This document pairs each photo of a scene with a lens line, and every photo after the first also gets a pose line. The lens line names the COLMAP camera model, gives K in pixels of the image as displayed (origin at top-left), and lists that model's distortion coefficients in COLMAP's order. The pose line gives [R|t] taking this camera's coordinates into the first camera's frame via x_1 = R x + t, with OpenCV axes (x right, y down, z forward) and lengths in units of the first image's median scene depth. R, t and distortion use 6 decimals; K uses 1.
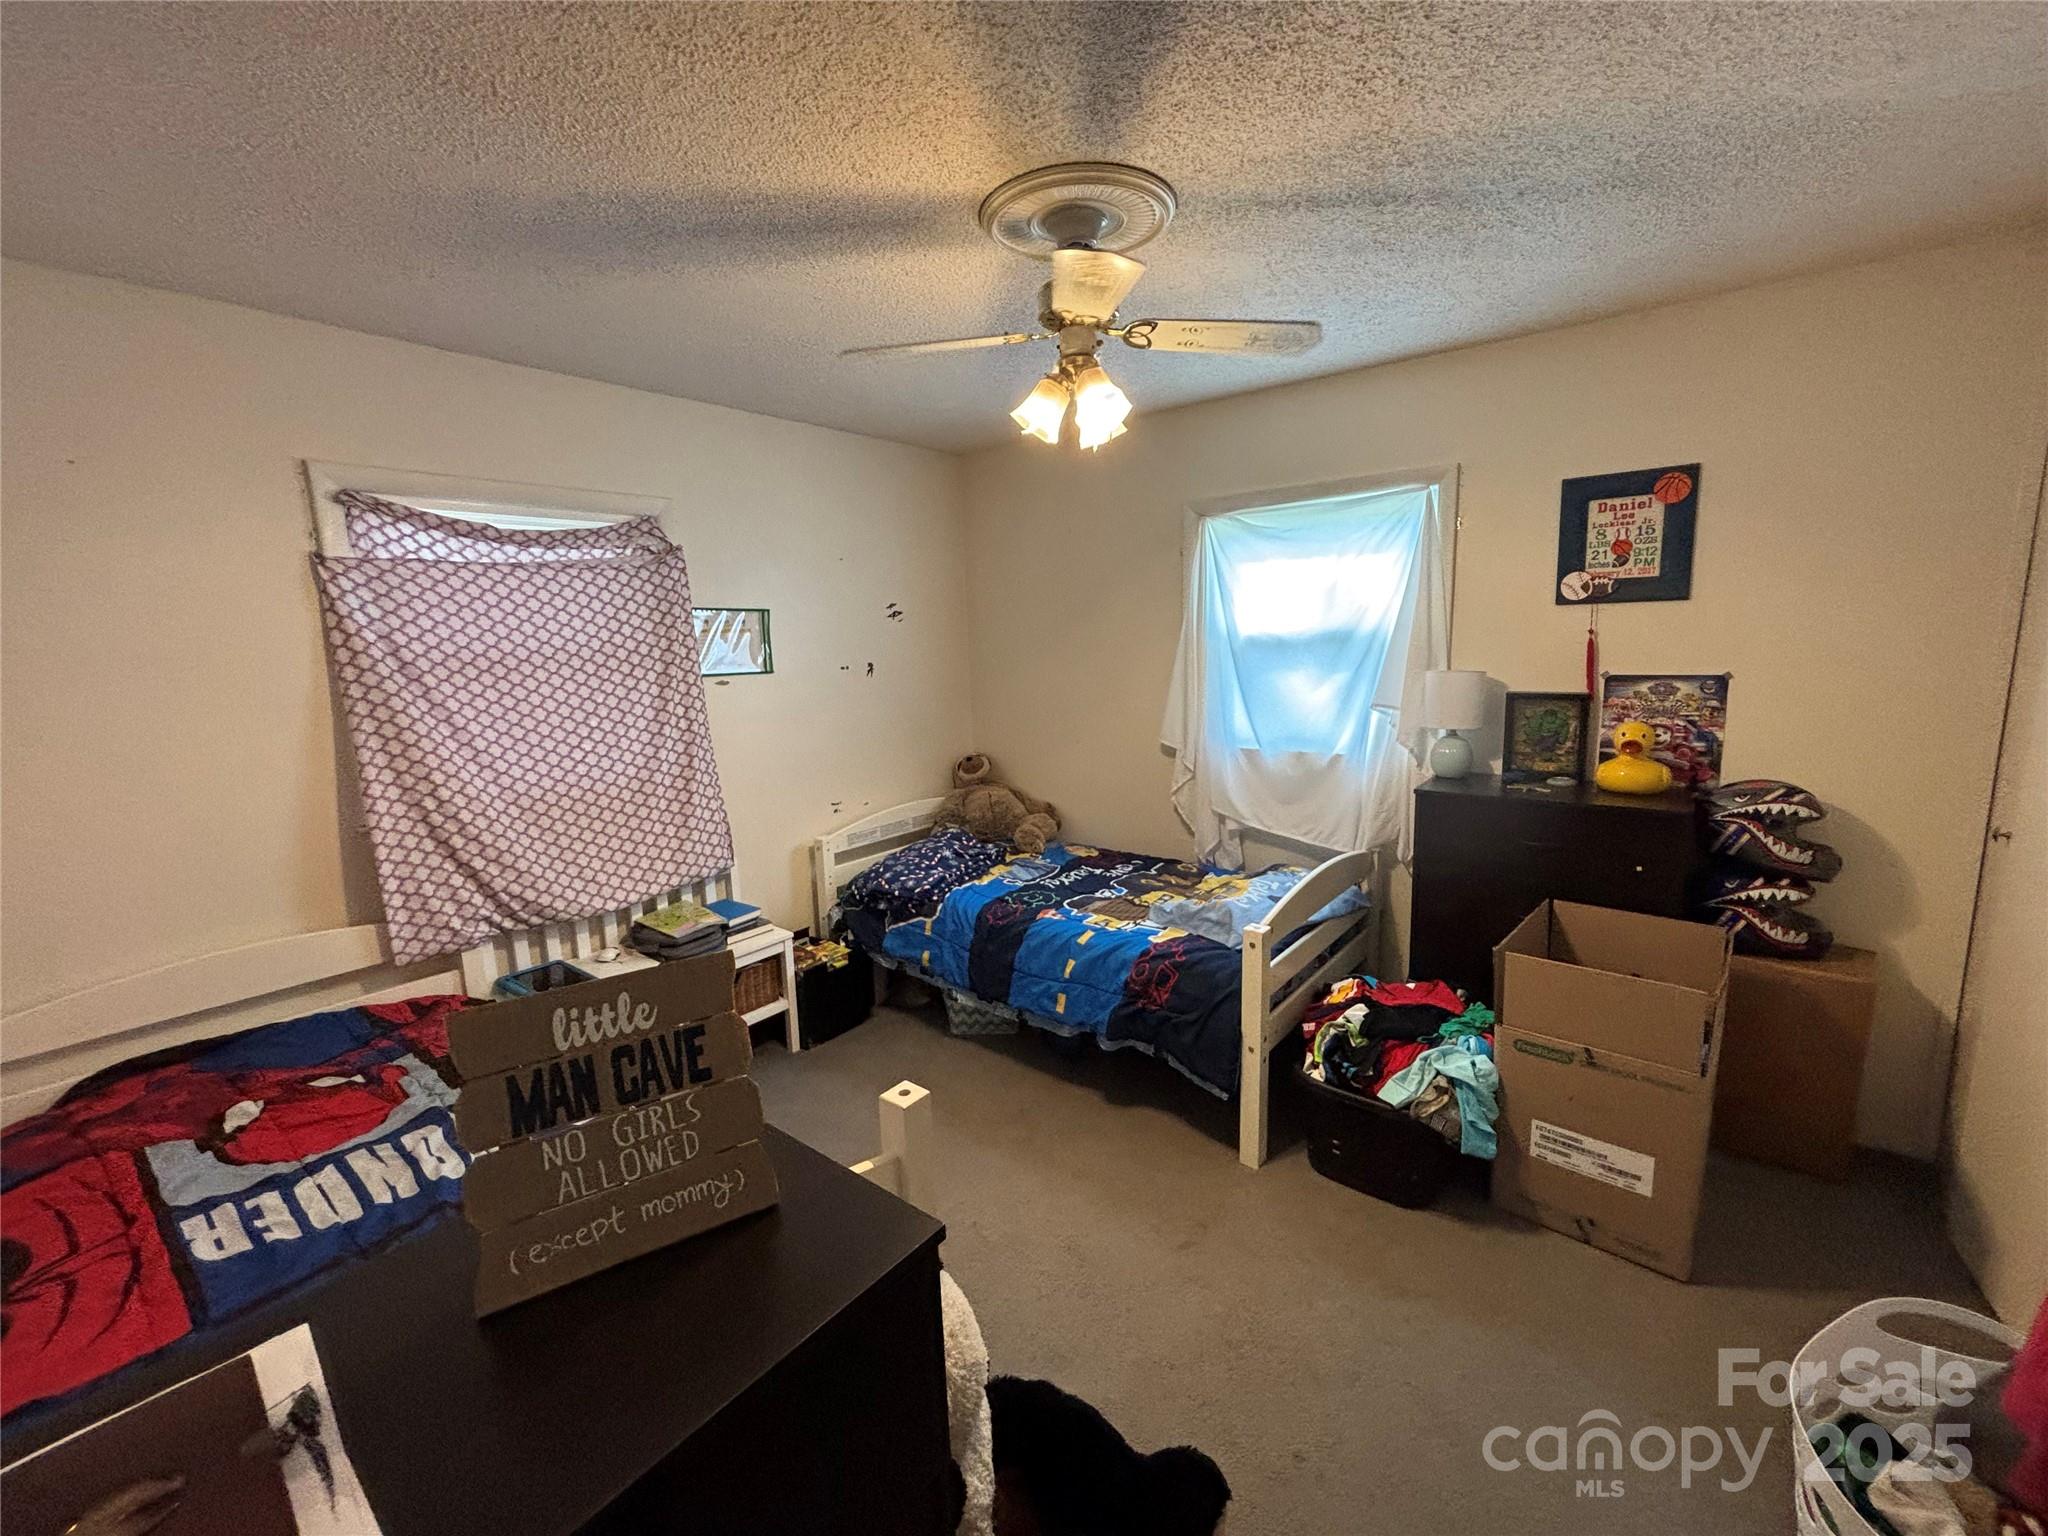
lens RADIAL K [[833.6, 0, 1022.7], [0, 833.6, 766.0], [0, 0, 1]] dist [-0.000707, -0.000113]
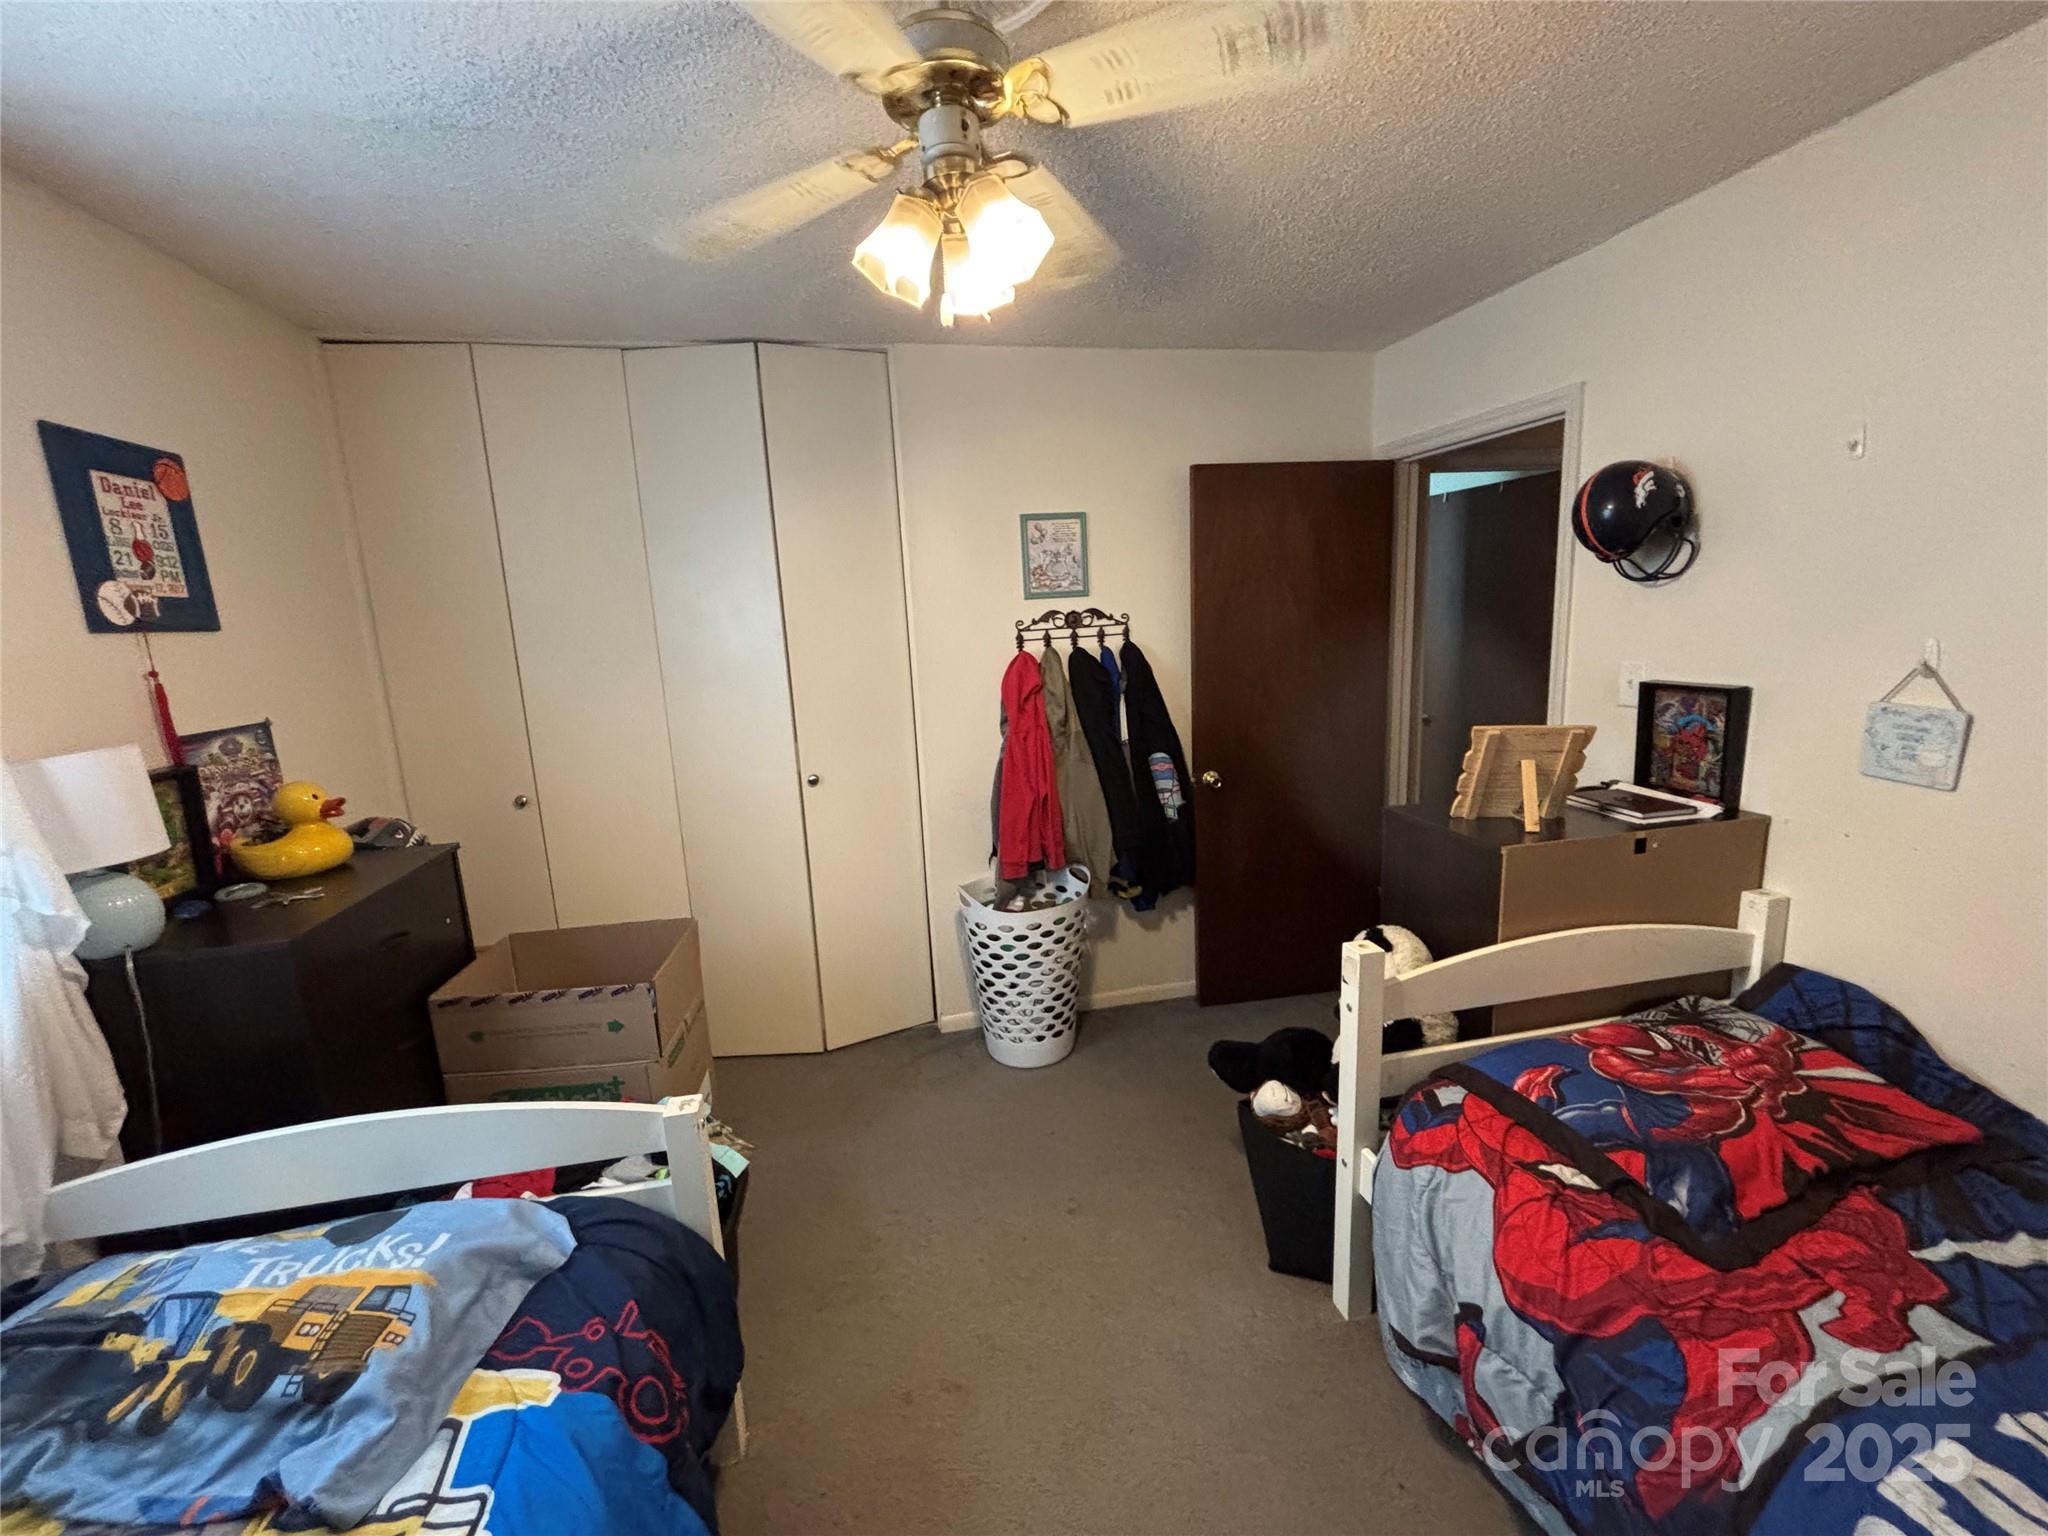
lens RADIAL K [[833.6, 0, 1020.1], [0, 833.6, 766.7], [0, 0, 1]] dist [-0.000707, -0.000113]
pose [[-0.768533, -0.030935, 0.639062, -0.274313], [0.195225, 0.939859, 0.280271, -0.147768], [-0.609299, 0.340158, -0.716273, 1.113783]]
